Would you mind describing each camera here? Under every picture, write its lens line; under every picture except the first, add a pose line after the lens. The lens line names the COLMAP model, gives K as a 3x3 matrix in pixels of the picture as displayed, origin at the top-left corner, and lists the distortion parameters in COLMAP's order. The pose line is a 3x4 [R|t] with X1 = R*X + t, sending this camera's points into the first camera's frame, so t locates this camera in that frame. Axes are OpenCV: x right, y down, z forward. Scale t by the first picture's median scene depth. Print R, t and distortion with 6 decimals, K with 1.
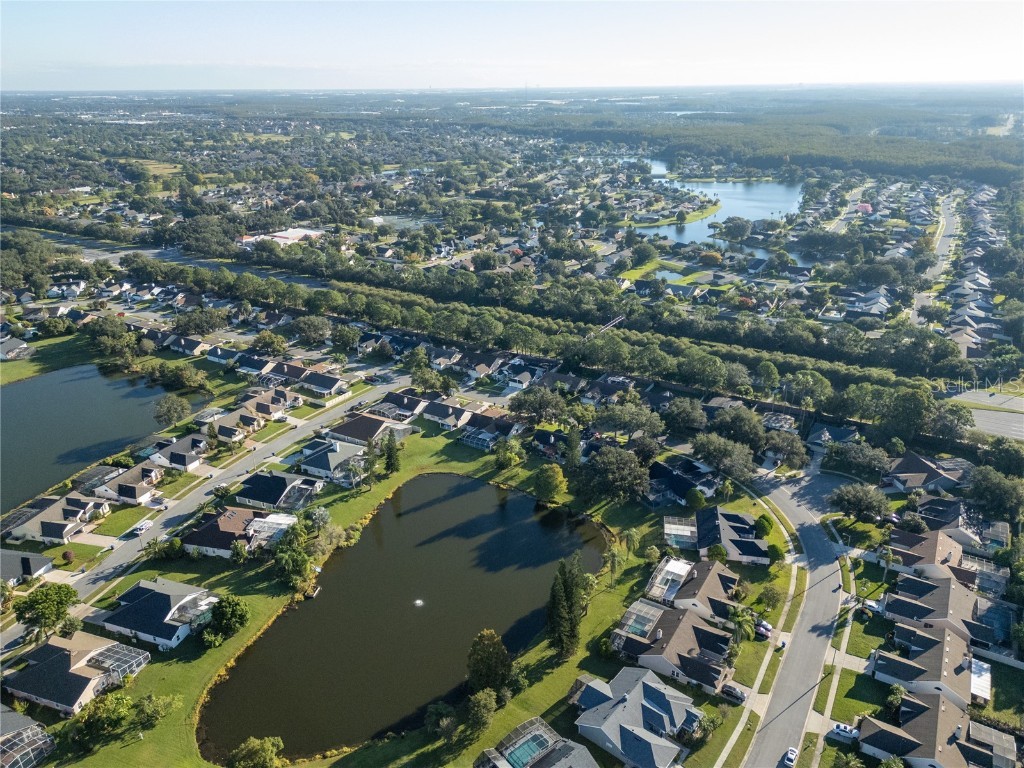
lens RADIAL K [[718.5, 0, 517.3], [0, 718.5, 377.9], [0, 0, 1]] dist [0.082357, -0.081326]
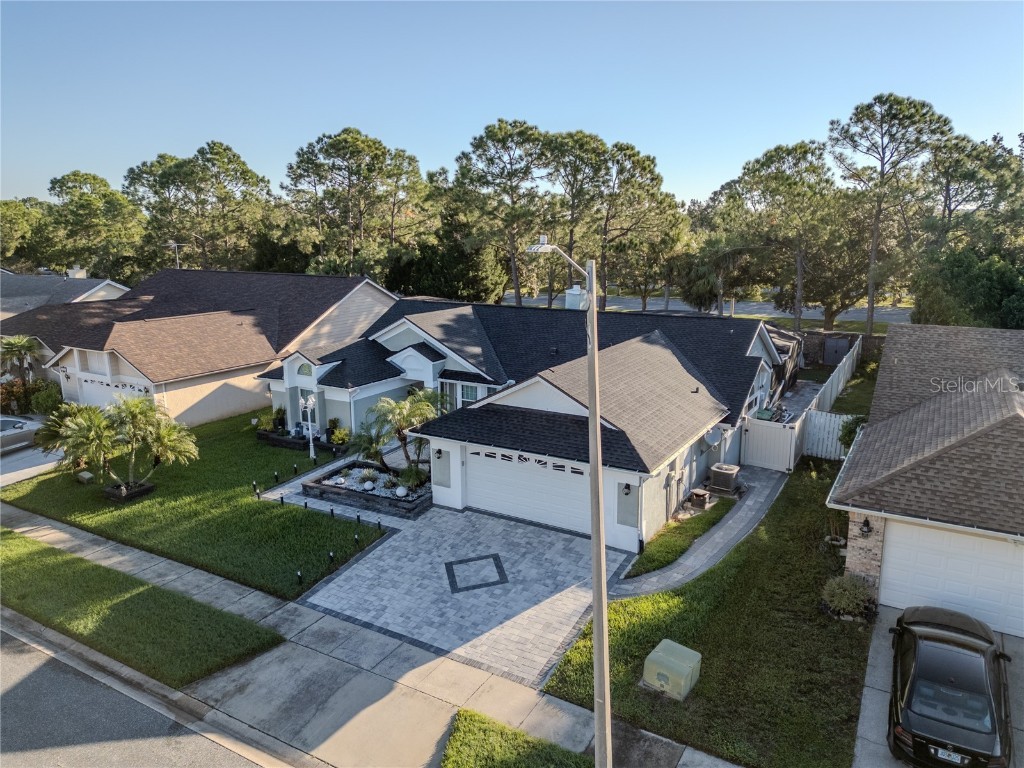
lens RADIAL K [[718.5, 0, 517.3], [0, 718.5, 377.9], [0, 0, 1]] dist [0.082357, -0.081326]
pose [[0.999804, 0.001379, 0.019748, -0.004000], [0.002211, 0.983551, -0.180618, 0.011053], [-0.019672, 0.180626, 0.983355, 0.868129]]
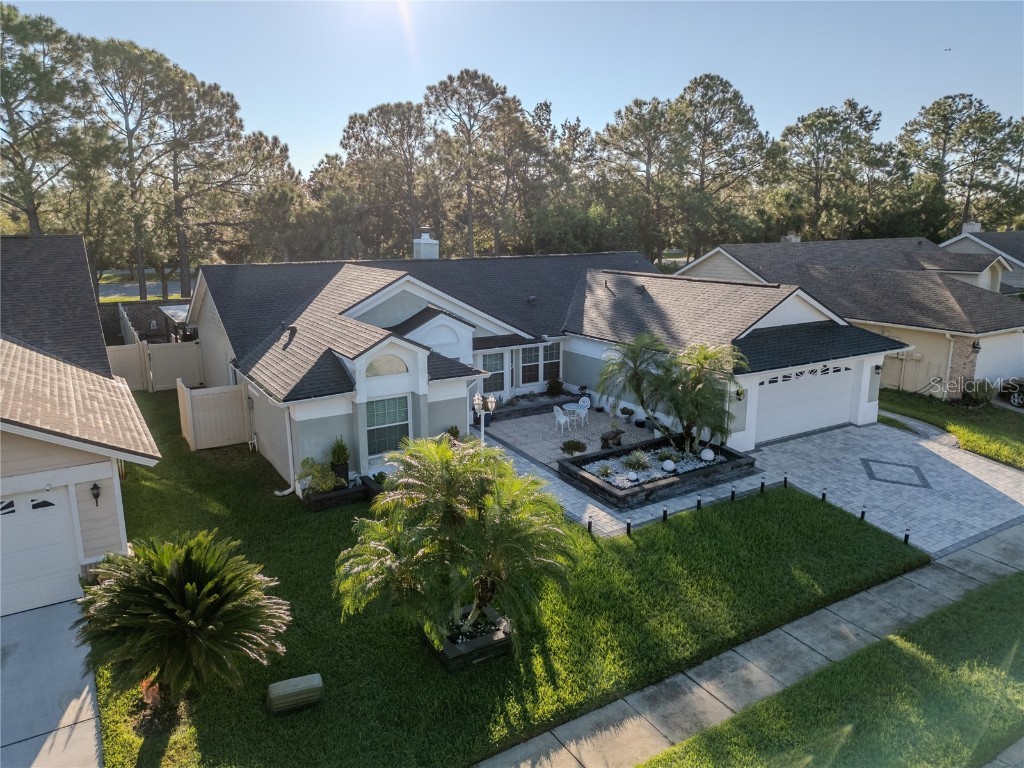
lens RADIAL K [[718.5, 0, 517.3], [0, 718.5, 377.9], [0, 0, 1]] dist [0.082357, -0.081326]
pose [[0.445677, -0.185514, 0.875761, -0.072203], [0.335826, 0.941492, 0.028535, -0.003788], [-0.829815, 0.281386, 0.481902, 0.923618]]
